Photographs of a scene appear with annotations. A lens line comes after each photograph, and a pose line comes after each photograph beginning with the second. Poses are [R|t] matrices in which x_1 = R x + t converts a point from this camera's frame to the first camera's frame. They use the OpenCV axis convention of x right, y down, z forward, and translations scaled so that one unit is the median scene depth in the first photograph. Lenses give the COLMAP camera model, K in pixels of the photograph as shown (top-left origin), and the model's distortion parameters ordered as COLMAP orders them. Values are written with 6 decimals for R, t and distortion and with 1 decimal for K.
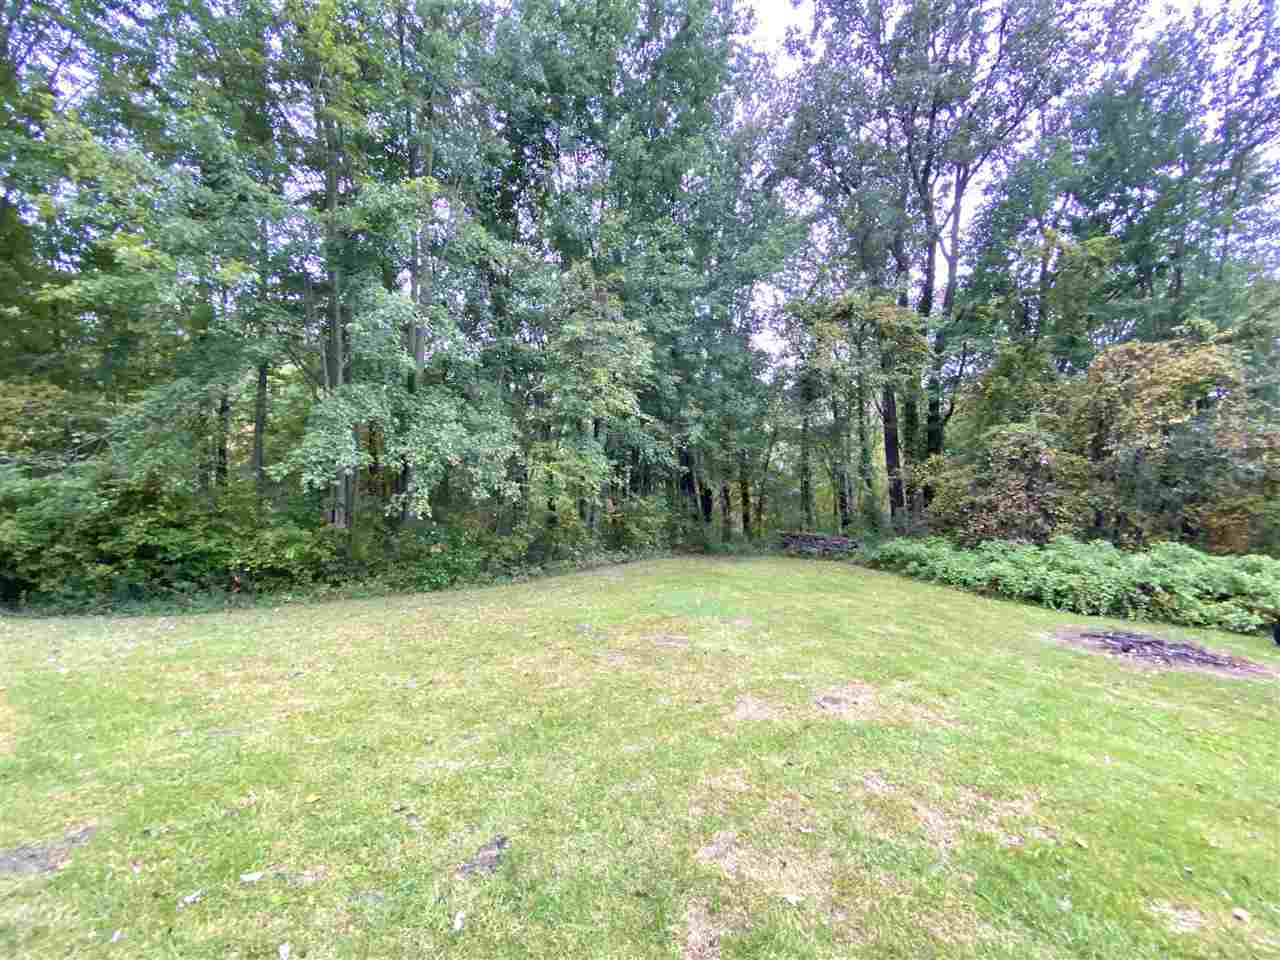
lens RADIAL K [[520.5, 0, 647.5], [0, 520.5, 480.5], [0, 0, 1]] dist [0.020897, -0.020798]
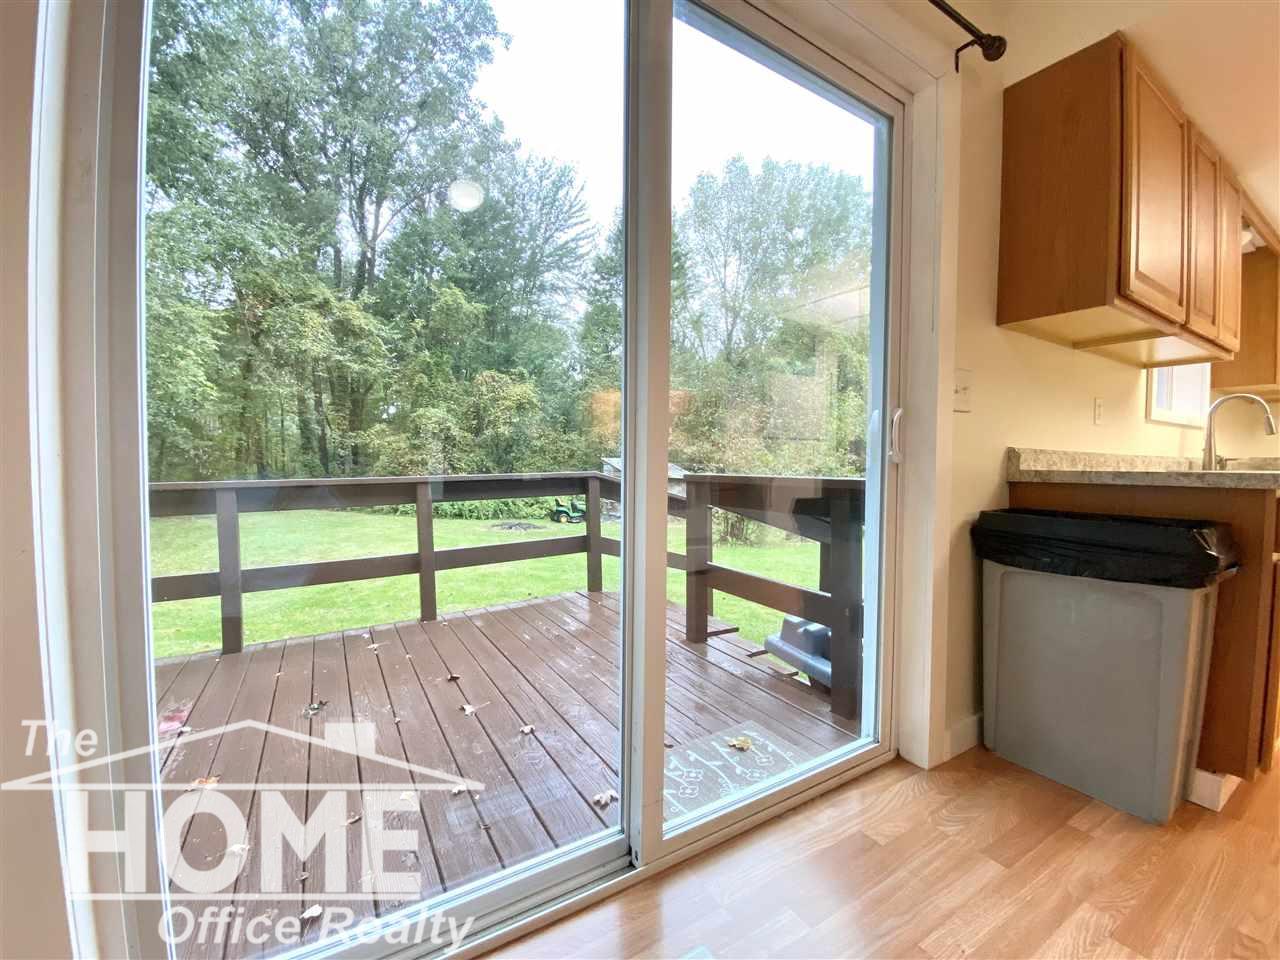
lens RADIAL K [[514.5, 0, 654.1], [0, 514.5, 480.2], [0, 0, 1]] dist [0.021341, -0.019823]
pose [[0.420547, -0.043997, 0.906203, -0.533233], [-0.049953, 0.996186, 0.071548, -0.051092], [-0.905895, -0.075357, 0.416745, -0.313059]]
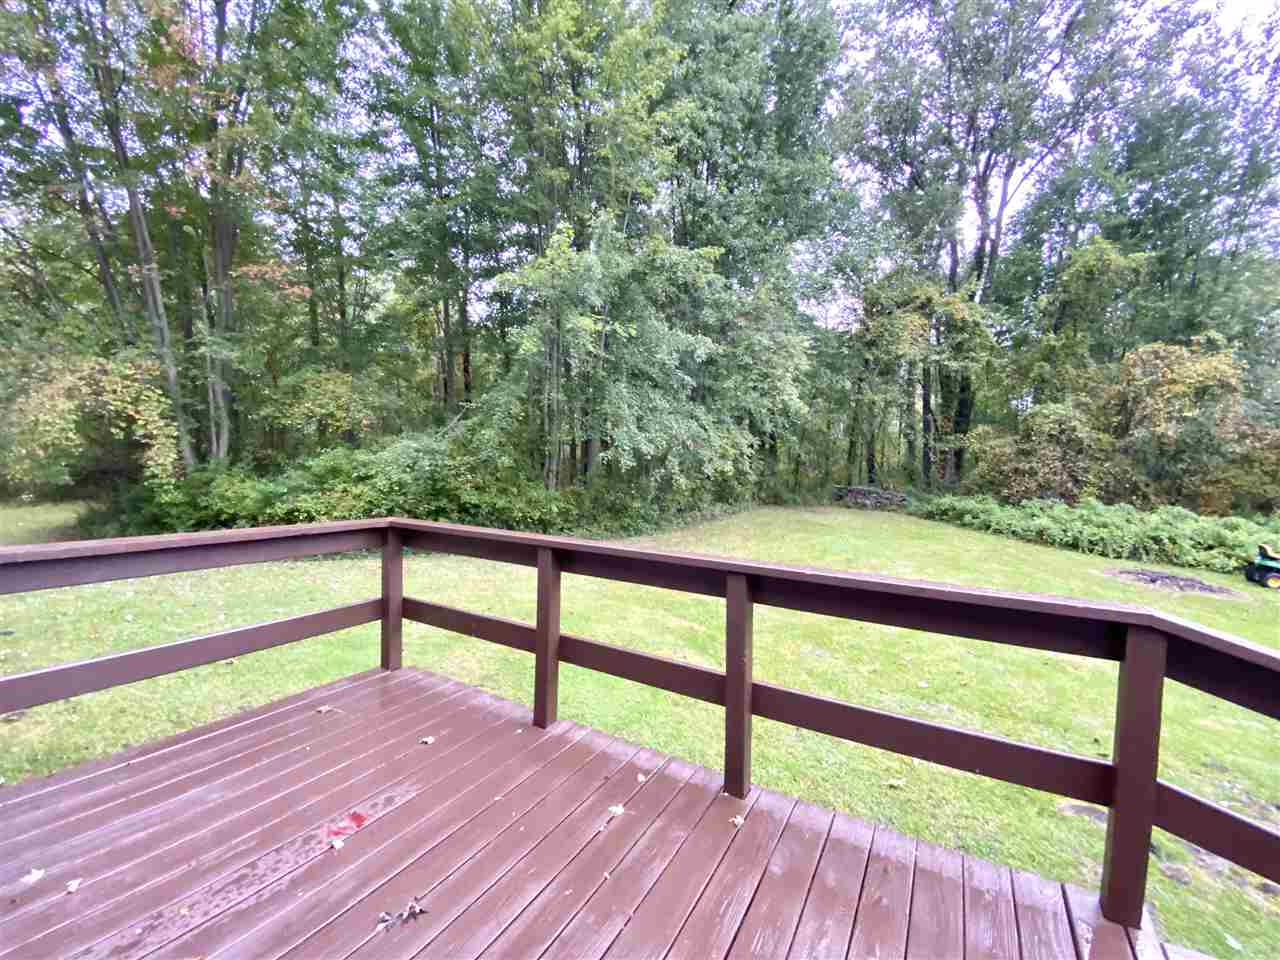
lens RADIAL K [[520.5, 0, 647.5], [0, 520.5, 480.5], [0, 0, 1]] dist [0.020897, -0.020798]
pose [[0.999054, 0.014282, 0.041081, -0.377566], [-0.018956, 0.993099, 0.115737, -0.070200], [-0.039144, -0.116406, 0.992430, -0.252488]]
